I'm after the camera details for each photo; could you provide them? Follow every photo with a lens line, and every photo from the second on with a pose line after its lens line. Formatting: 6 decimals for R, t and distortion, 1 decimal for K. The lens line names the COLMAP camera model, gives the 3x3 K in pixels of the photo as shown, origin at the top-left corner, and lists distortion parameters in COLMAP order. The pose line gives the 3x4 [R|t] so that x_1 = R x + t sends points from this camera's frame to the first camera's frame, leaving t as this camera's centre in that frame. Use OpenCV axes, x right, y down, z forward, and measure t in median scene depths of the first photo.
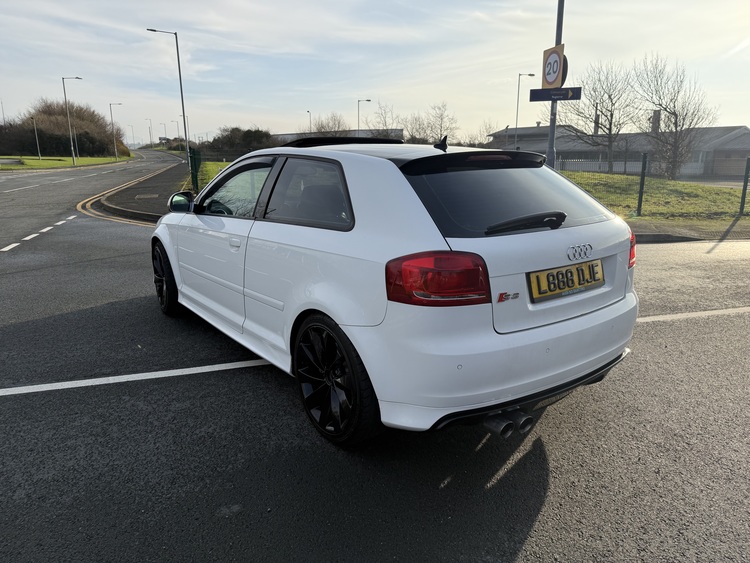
lens RADIAL K [[518.7, 0, 375.0], [0, 518.7, 281.5], [0, 0, 1]] dist [0.024214, -0.050213]
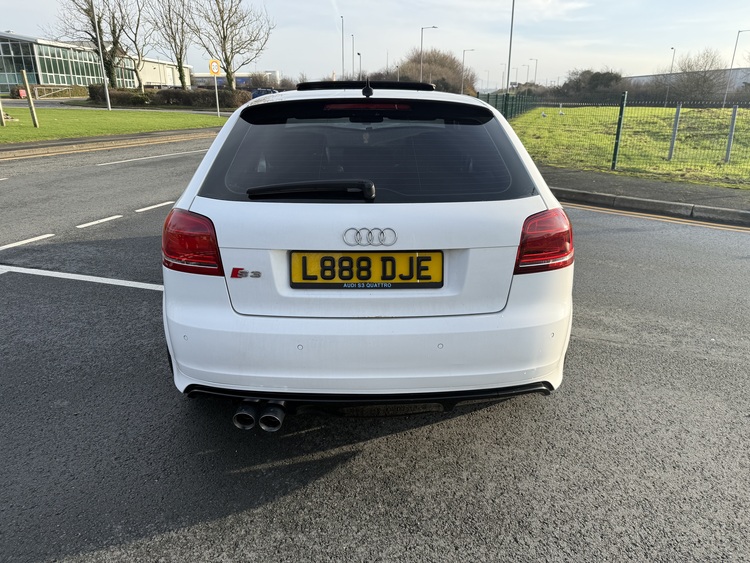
lens RADIAL K [[519.1, 0, 377.9], [0, 519.1, 277.0], [0, 0, 1]] dist [0.005648, 0.000412]
pose [[0.817537, 0.187974, -0.544333, 0.810731], [-0.138648, 0.981671, 0.130763, -0.096801], [0.558936, -0.031433, 0.828615, 0.362912]]
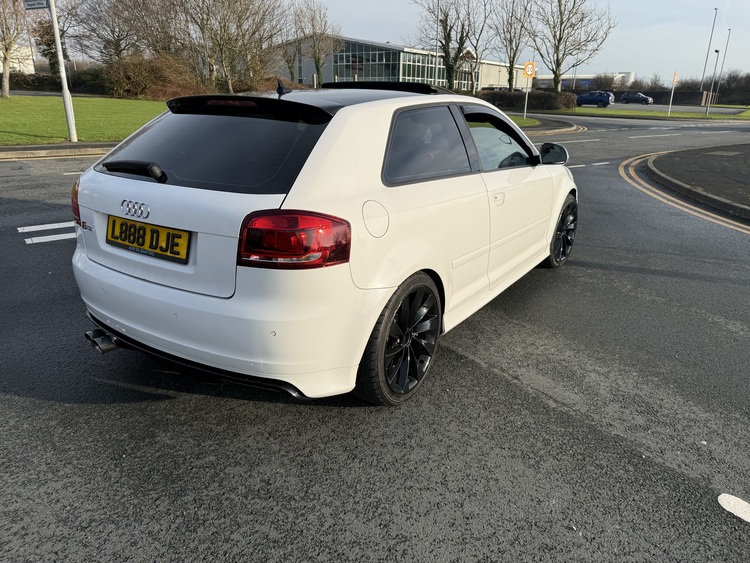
lens RADIAL K [[518.7, 0, 375.0], [0, 518.7, 281.5], [0, 0, 1]] dist [0.024214, -0.050213]
pose [[0.358095, 0.315608, -0.878726, 1.351492], [-0.235742, 0.941207, 0.241980, -0.249986], [0.903435, 0.120501, 0.411443, 0.996260]]
